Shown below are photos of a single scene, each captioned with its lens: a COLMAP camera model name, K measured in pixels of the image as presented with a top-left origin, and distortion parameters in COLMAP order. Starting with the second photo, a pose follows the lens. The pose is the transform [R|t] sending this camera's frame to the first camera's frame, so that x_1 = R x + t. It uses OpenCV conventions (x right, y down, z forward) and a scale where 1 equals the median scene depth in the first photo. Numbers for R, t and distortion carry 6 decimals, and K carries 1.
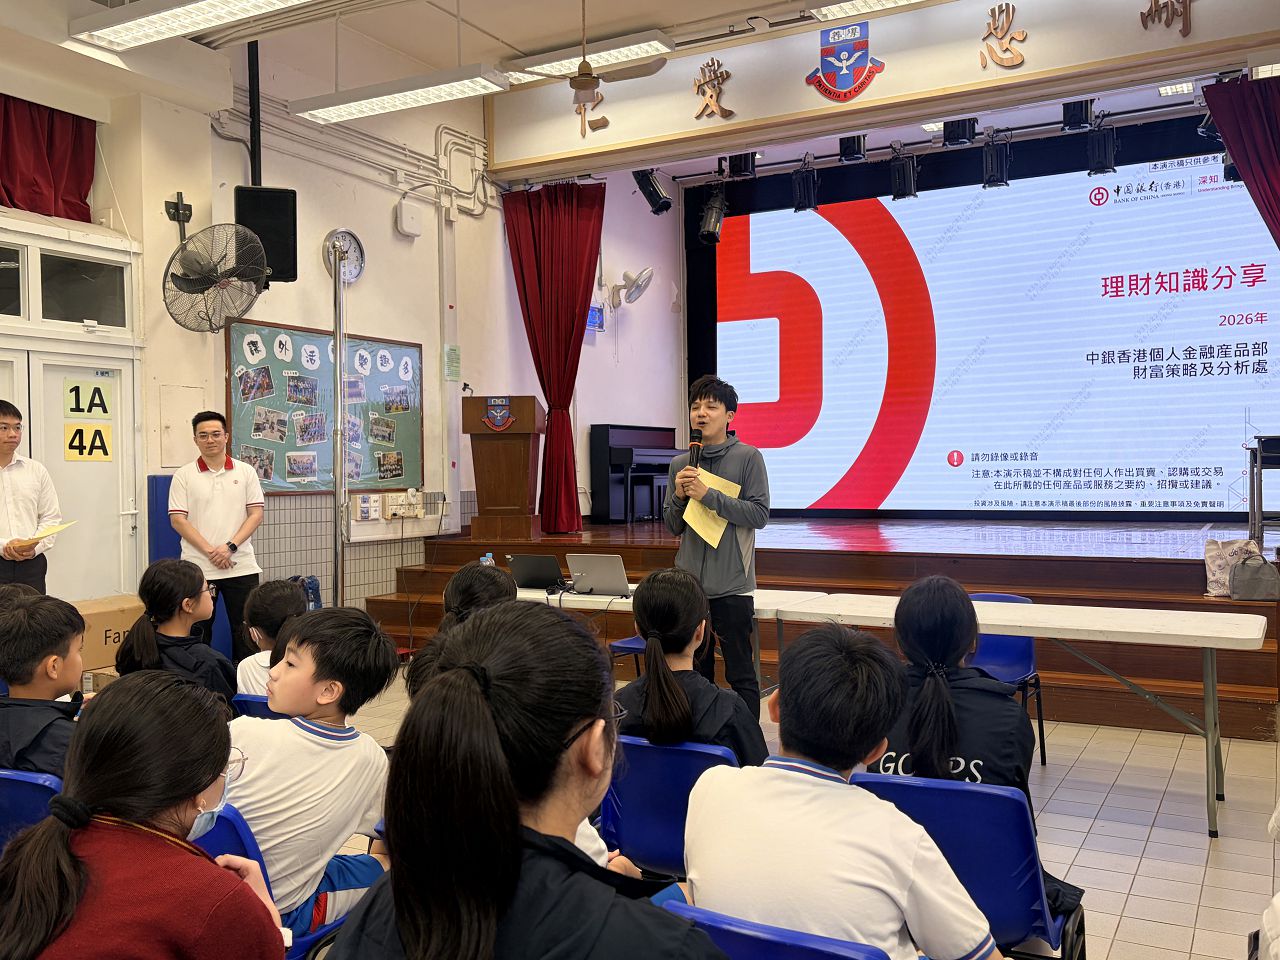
lens RADIAL K [[1163.0, 0, 638.0], [0, 1163.0, 473.5], [0, 0, 1]] dist [0.024964, 0.002185]
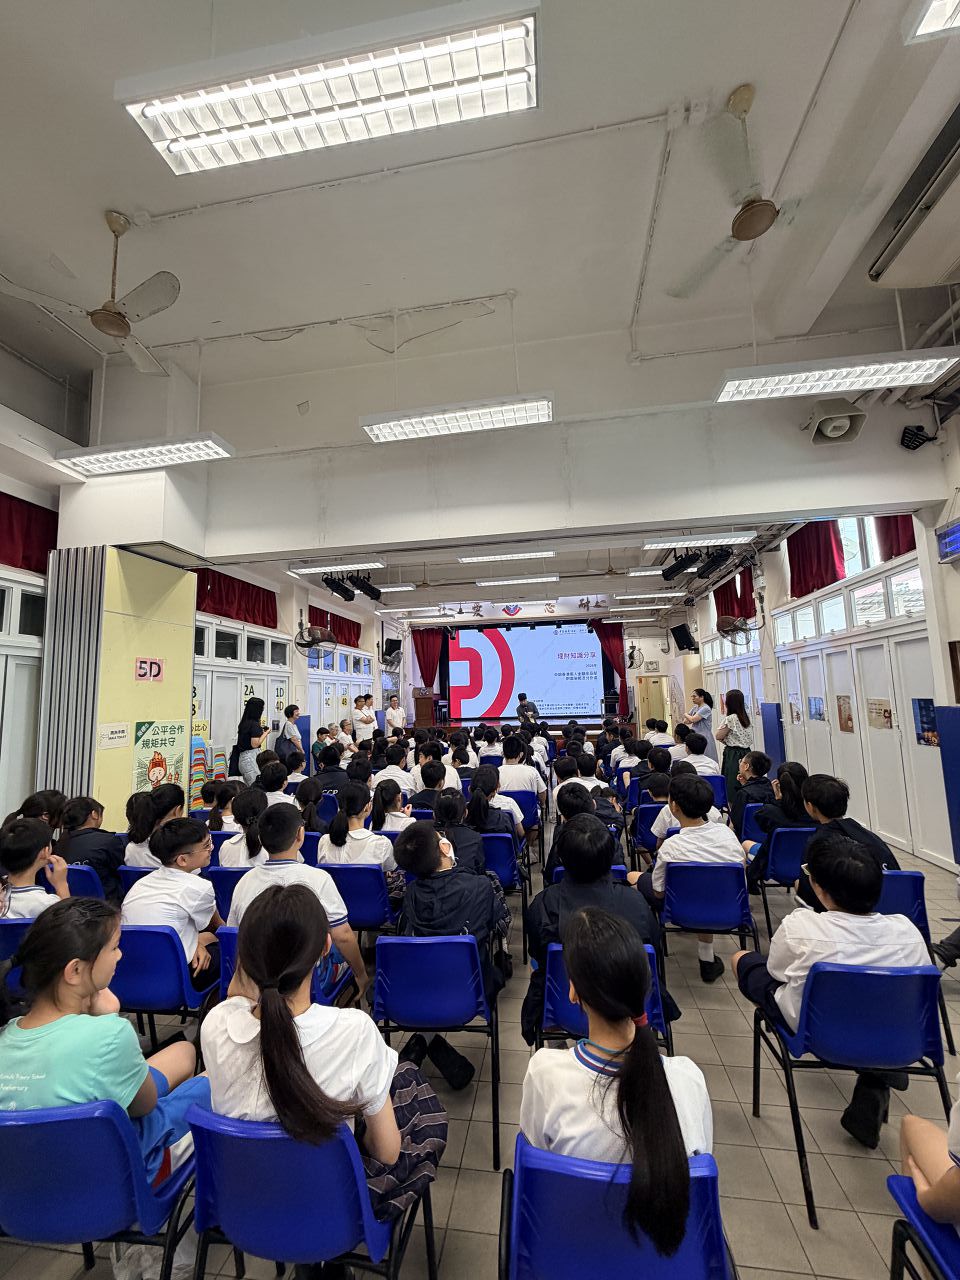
lens RADIAL K [[516.5, 0, 479.6], [0, 516.5, 643.8], [0, 0, 1]] dist [-0.000239, 0.000226]
pose [[0.941609, 0.021143, 0.336043, -0.507173], [0.019101, 0.993065, -0.116004, -0.010761], [-0.336166, 0.115649, 0.934675, -0.612738]]
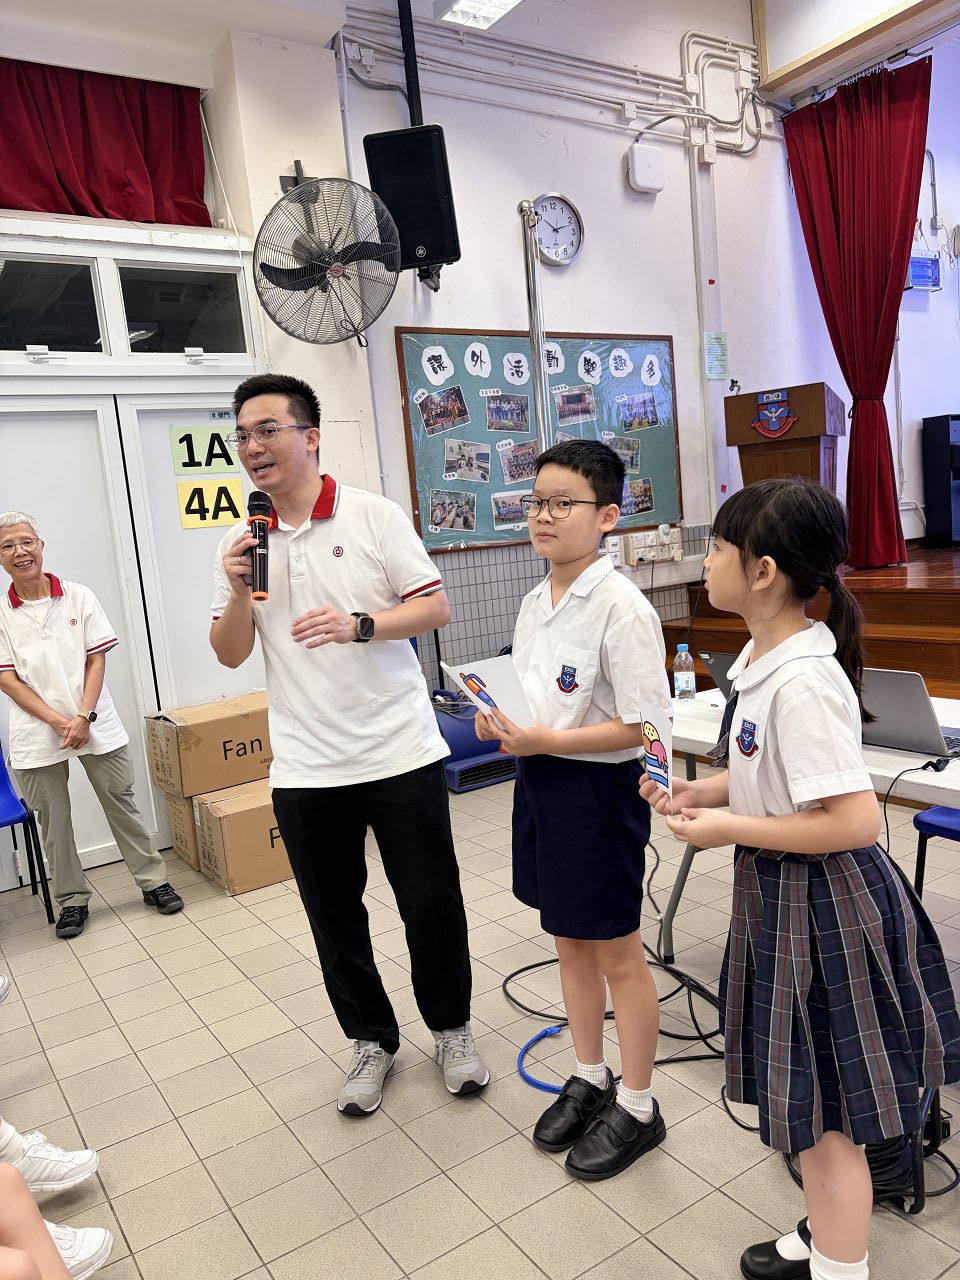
lens RADIAL K [[968.1, 0, 480.0], [0, 968.1, 640.0], [0, 0, 1]] dist [0.052316, -0.064970]
pose [[0.880352, -0.011393, -0.474184, 0.007629], [0.080184, 0.988898, 0.125107, -0.001933], [0.467494, -0.148160, 0.871492, 0.347229]]
